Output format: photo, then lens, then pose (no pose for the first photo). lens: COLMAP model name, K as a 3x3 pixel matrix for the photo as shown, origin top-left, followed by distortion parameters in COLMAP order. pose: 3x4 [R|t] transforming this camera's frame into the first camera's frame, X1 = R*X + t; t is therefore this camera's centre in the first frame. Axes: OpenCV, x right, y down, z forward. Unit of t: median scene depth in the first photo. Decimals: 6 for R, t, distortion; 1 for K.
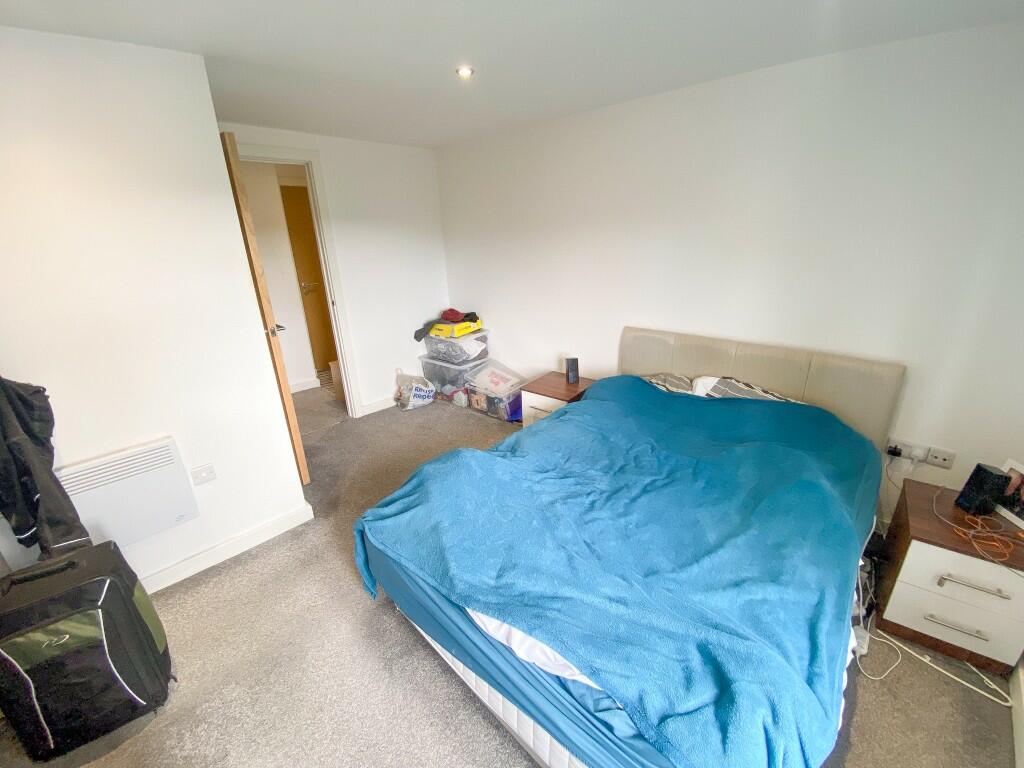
lens RADIAL K [[412.3, 0, 513.7], [0, 412.3, 384.1], [0, 0, 1]] dist [0.041143, -0.032195]
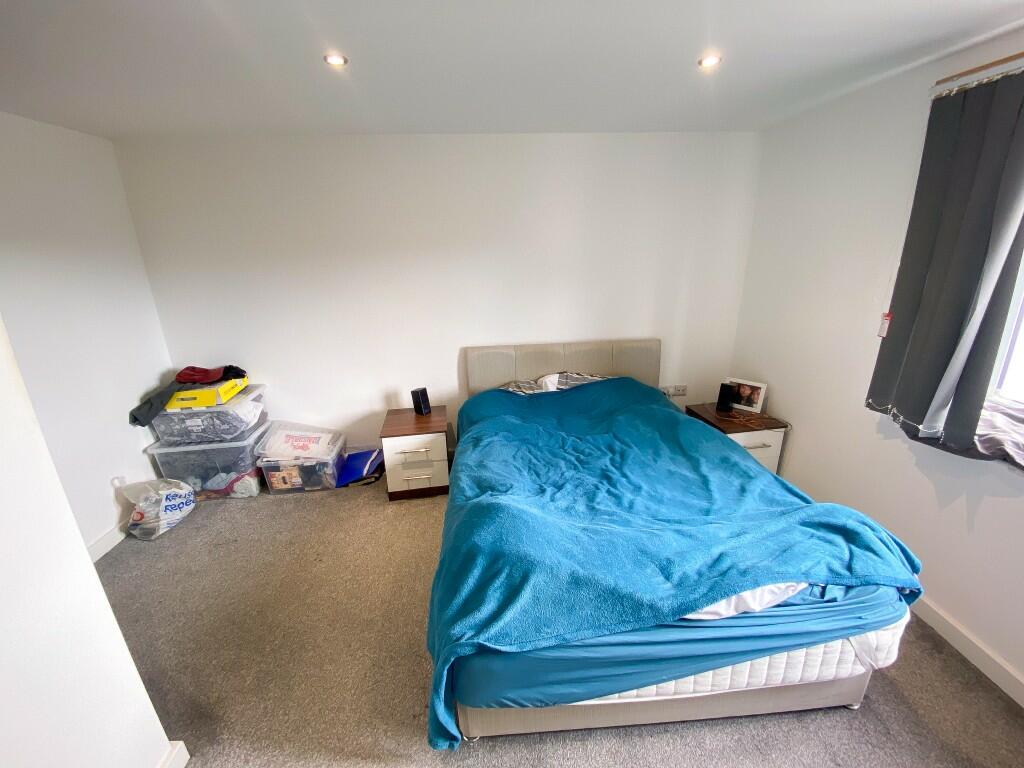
lens RADIAL K [[412.3, 0, 513.7], [0, 412.3, 384.1], [0, 0, 1]] dist [0.041143, -0.032195]
pose [[0.667267, -0.212063, 0.713992, -0.319054], [0.260248, 0.964572, 0.043271, -0.048995], [-0.697872, 0.156942, 0.698816, 0.161816]]
